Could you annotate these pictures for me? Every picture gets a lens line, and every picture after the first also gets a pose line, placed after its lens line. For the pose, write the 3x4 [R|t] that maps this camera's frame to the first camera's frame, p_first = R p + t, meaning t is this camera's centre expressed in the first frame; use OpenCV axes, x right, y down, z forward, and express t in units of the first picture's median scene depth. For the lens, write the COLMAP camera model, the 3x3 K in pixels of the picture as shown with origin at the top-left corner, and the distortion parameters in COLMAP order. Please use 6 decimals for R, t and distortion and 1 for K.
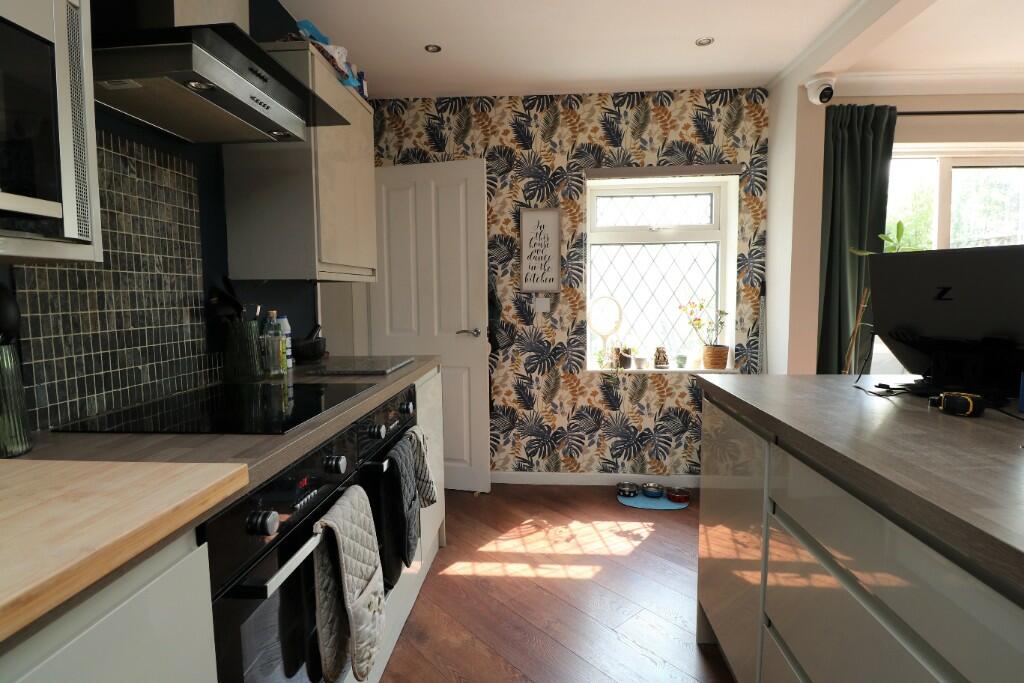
lens RADIAL K [[474.0, 0, 513.4], [0, 474.0, 331.5], [0, 0, 1]] dist [0.000455, -0.013747]
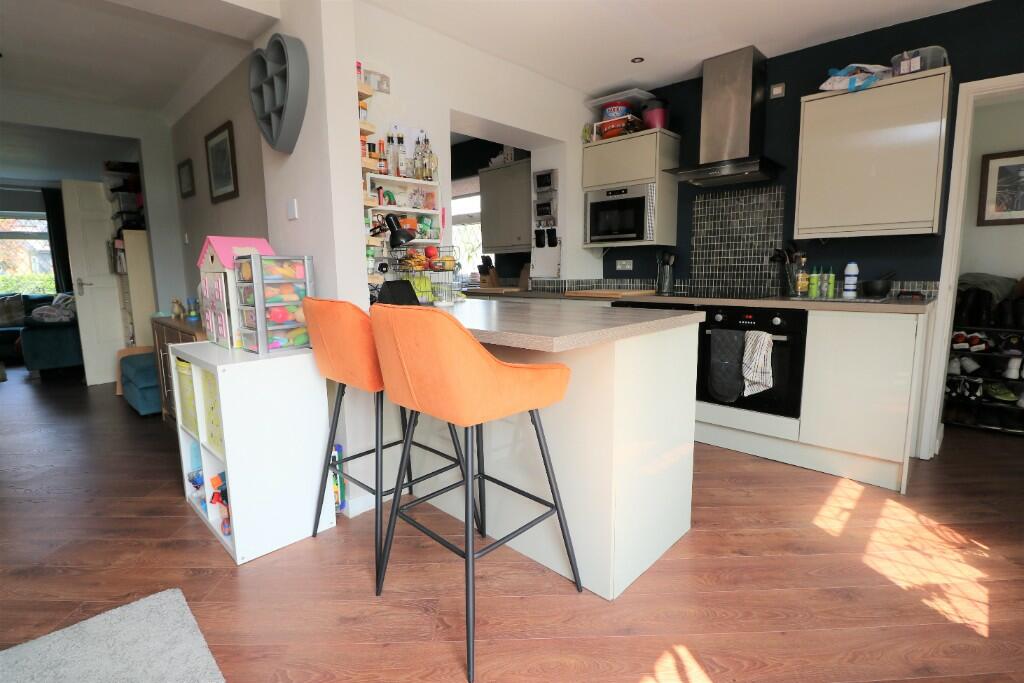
lens RADIAL K [[474.0, 0, 513.4], [0, 474.0, 331.5], [0, 0, 1]] dist [0.000455, -0.013747]
pose [[-0.623418, 0.119934, -0.772636, 0.922978], [-0.041401, 0.981716, 0.185795, -0.034059], [0.780792, 0.147816, -0.607054, 0.742010]]
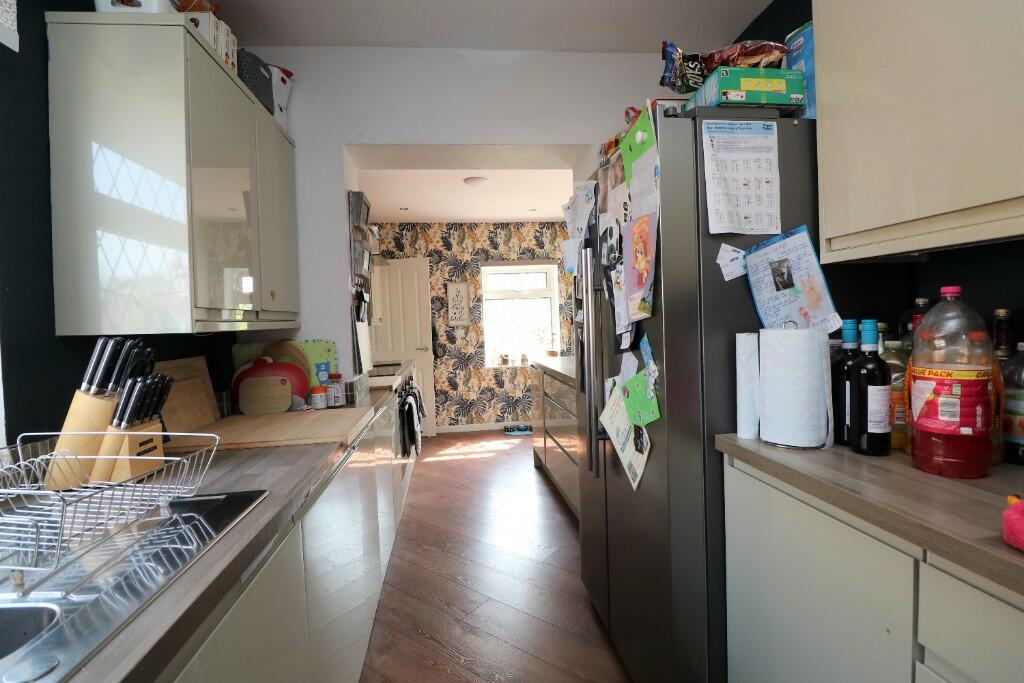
lens RADIAL K [[474.0, 0, 513.4], [0, 474.0, 331.5], [0, 0, 1]] dist [0.000455, -0.013747]
pose [[0.976512, -0.033146, 0.212896, -0.133390], [0.046037, 0.997376, -0.055881, 0.051059], [-0.210485, 0.064369, 0.975476, -0.864544]]
